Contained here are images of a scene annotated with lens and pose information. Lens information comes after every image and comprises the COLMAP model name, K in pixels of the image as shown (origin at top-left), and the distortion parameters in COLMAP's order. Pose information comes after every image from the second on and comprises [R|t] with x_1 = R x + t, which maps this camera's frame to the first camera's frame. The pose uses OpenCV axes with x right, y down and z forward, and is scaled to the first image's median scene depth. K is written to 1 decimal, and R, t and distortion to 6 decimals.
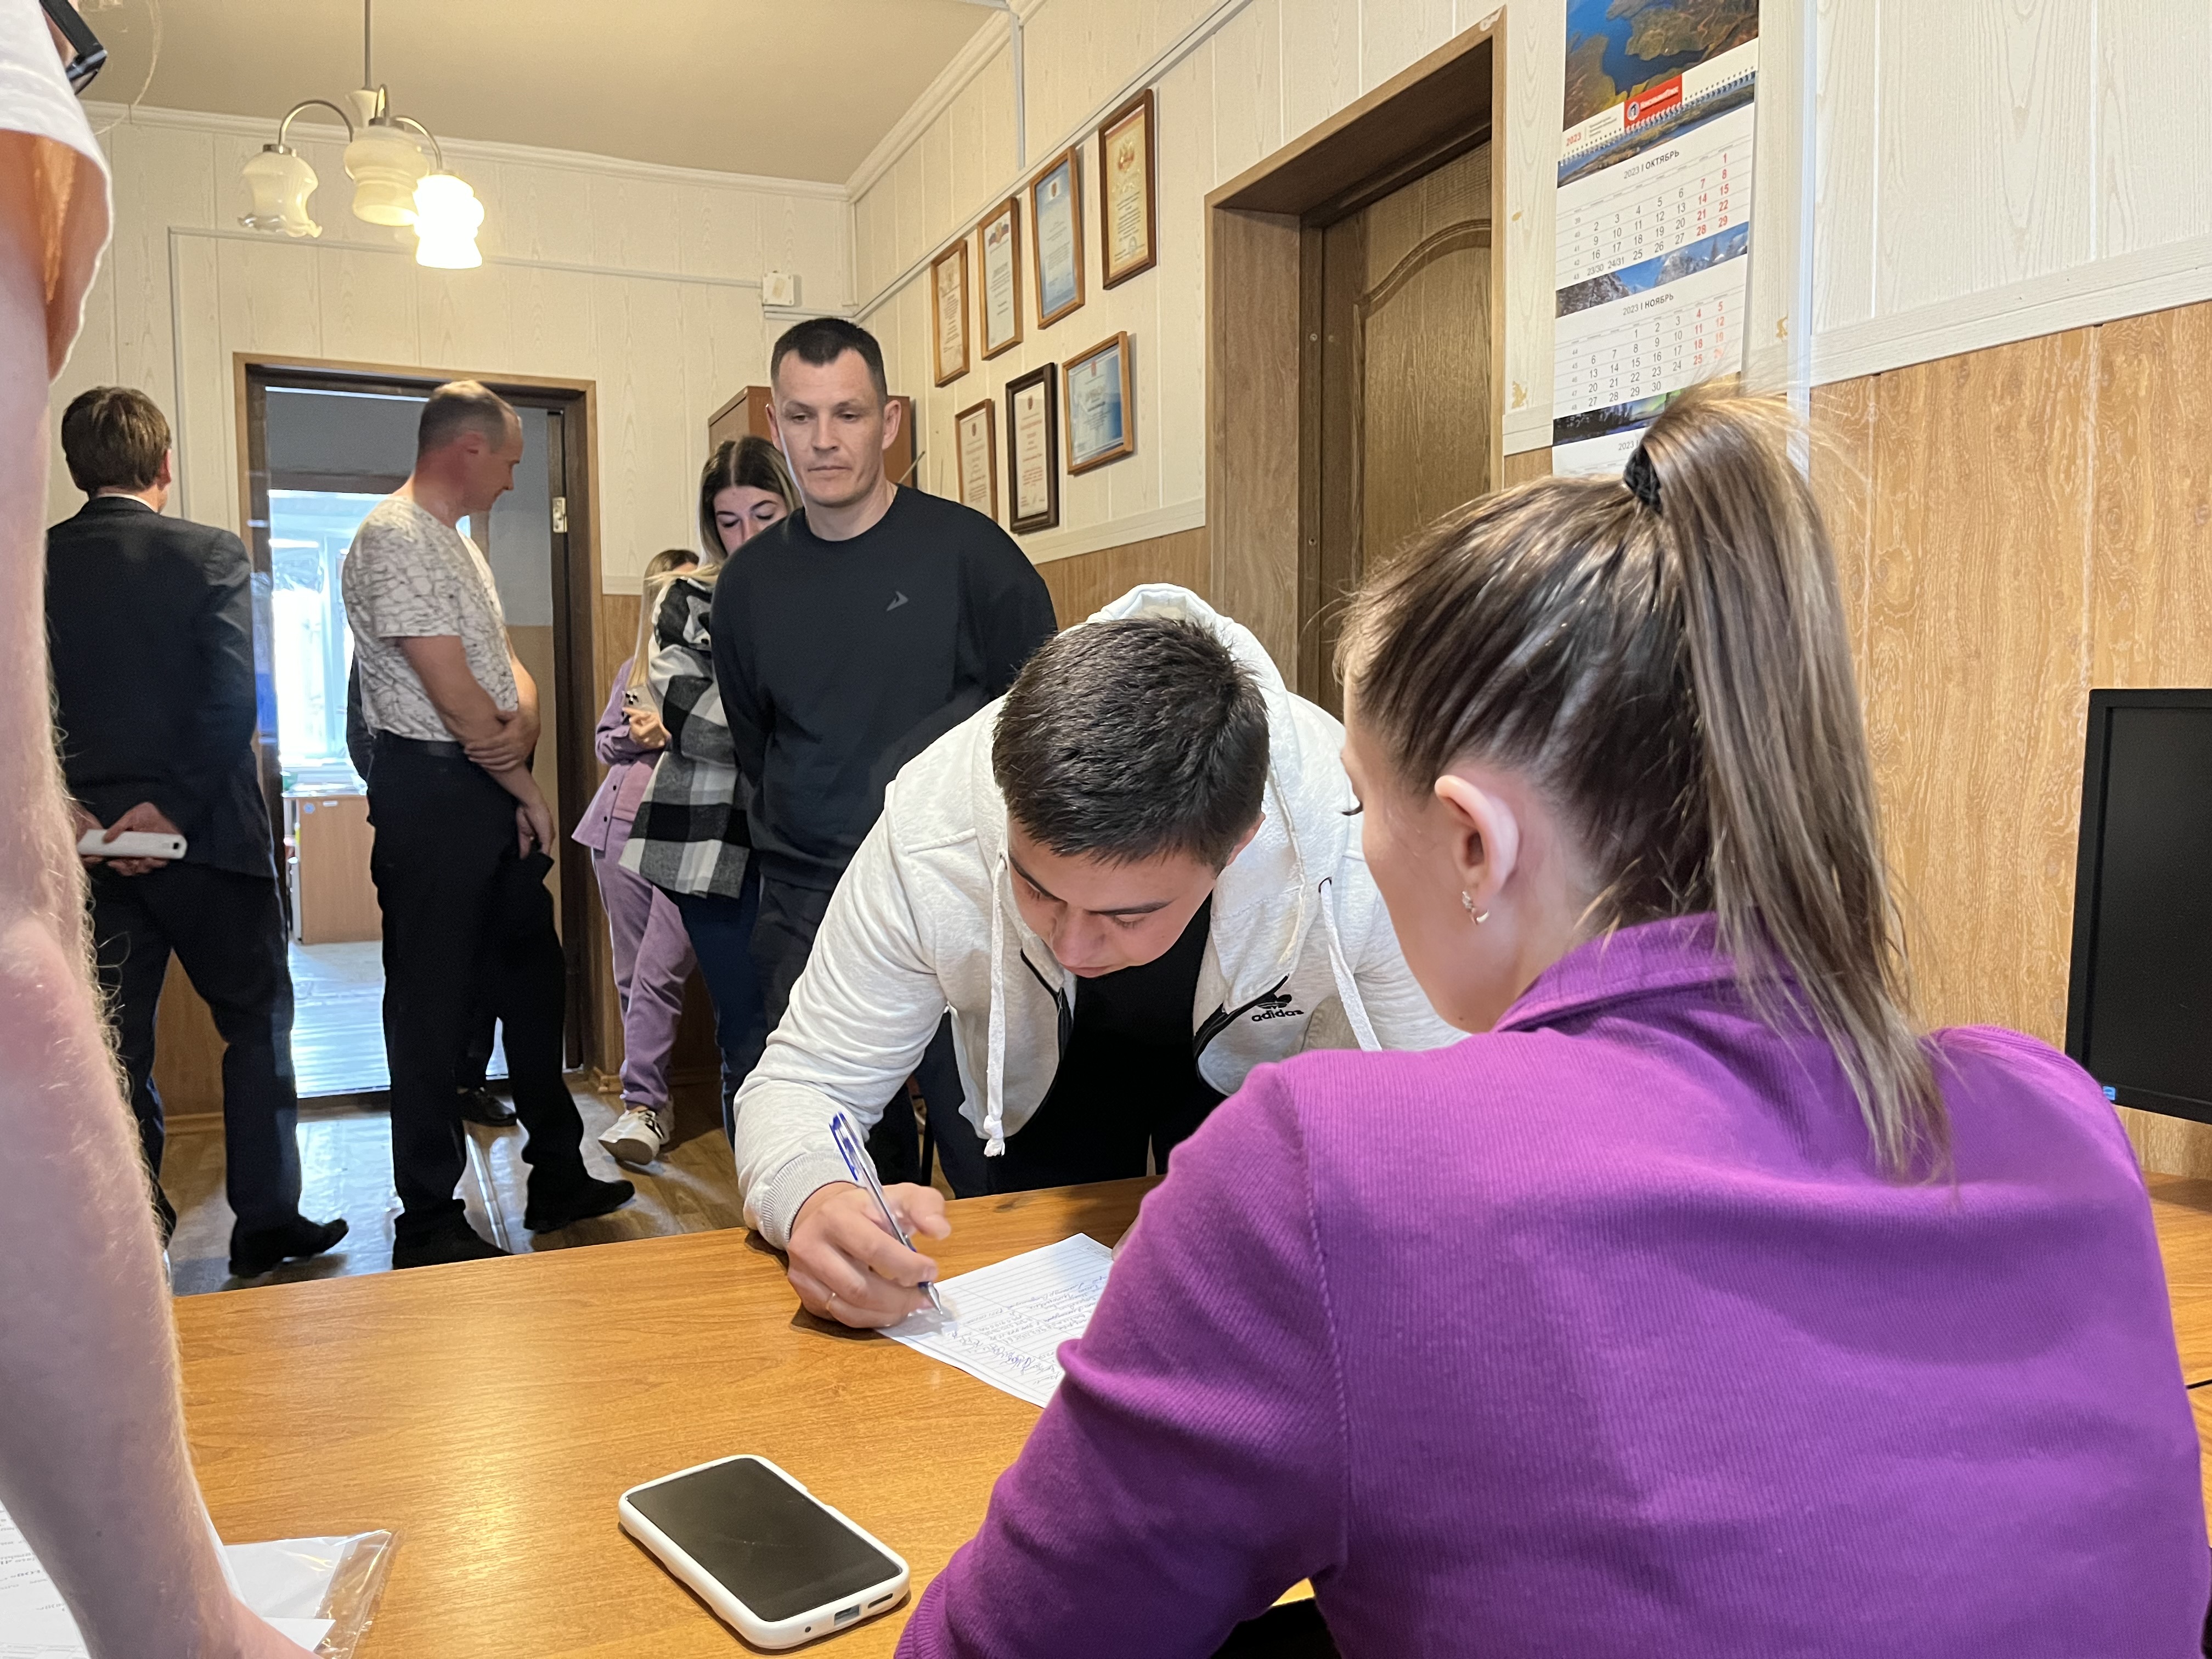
lens RADIAL K [[1640.5, 0, 1106.0], [0, 1640.5, 829.5], [0, 0, 1]] dist [0.002683, 0.060789]
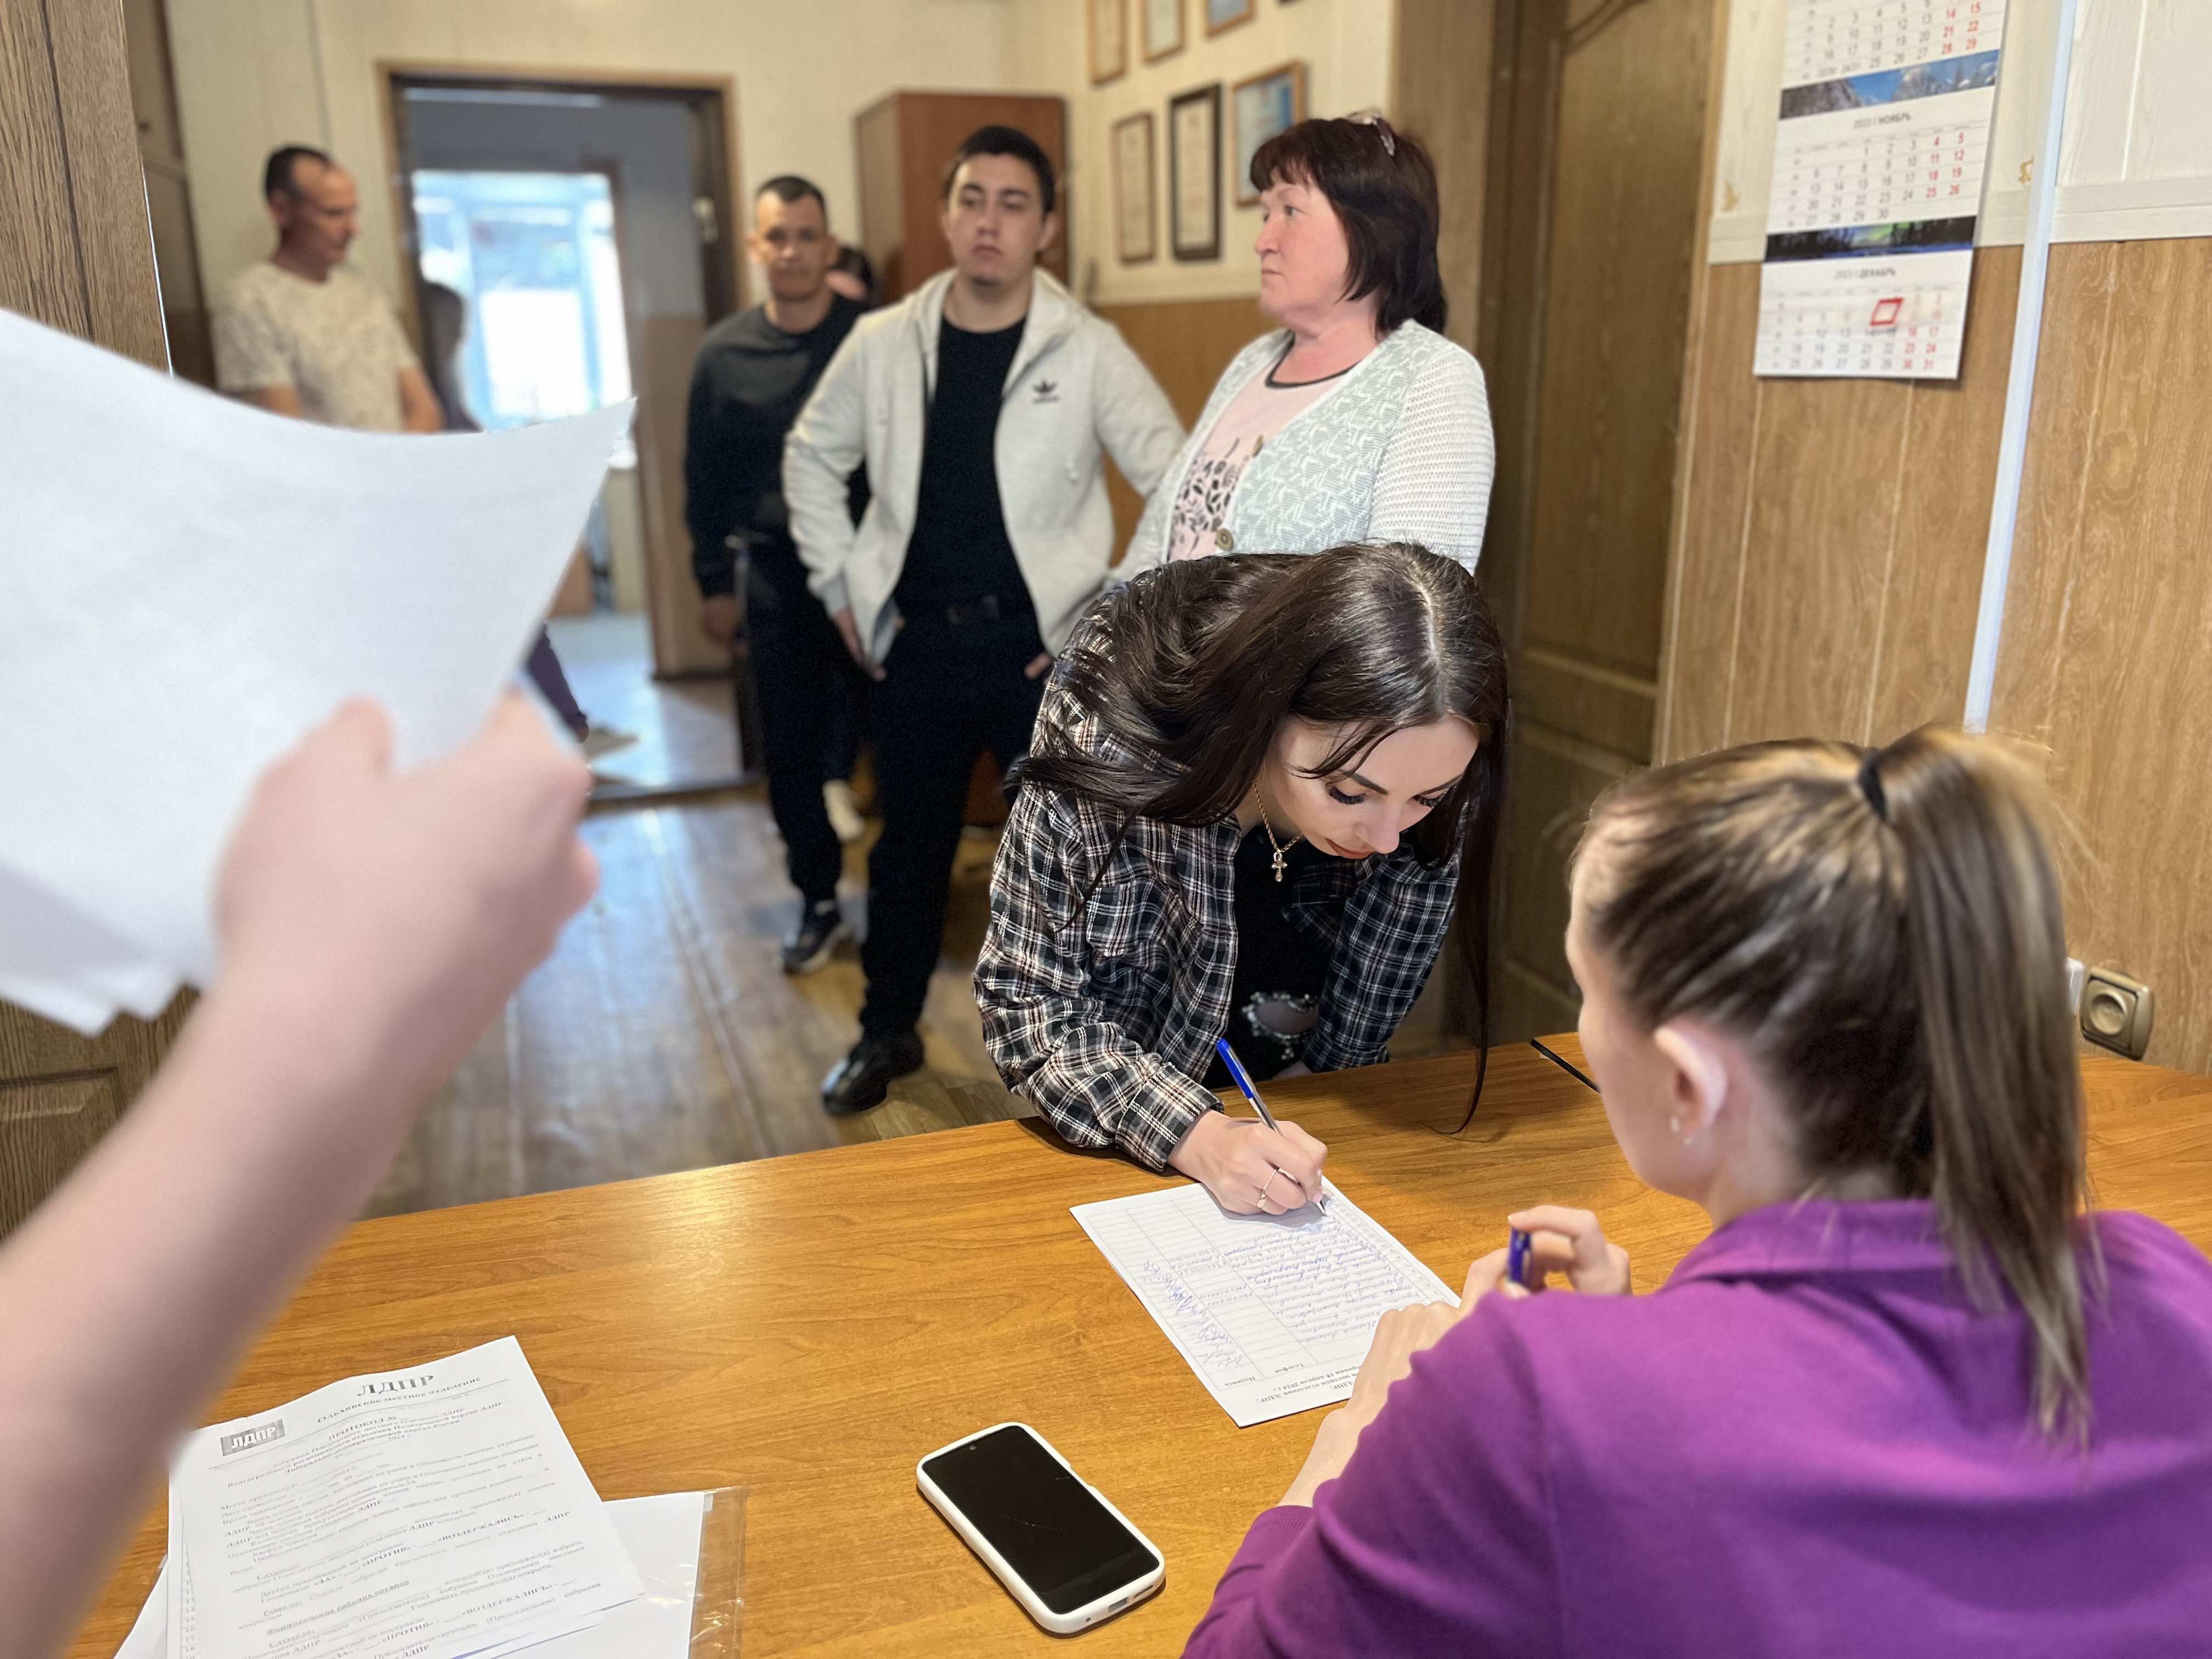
lens RADIAL K [[1673.4, 0, 1103.6], [0, 1673.4, 734.7], [0, 0, 1]] dist [0.122714, -0.184565]
pose [[0.997588, 0.018493, -0.066908, -0.046217], [-0.004475, 0.978988, 0.203868, -0.203406], [0.069272, -0.203076, 0.976709, -0.054122]]
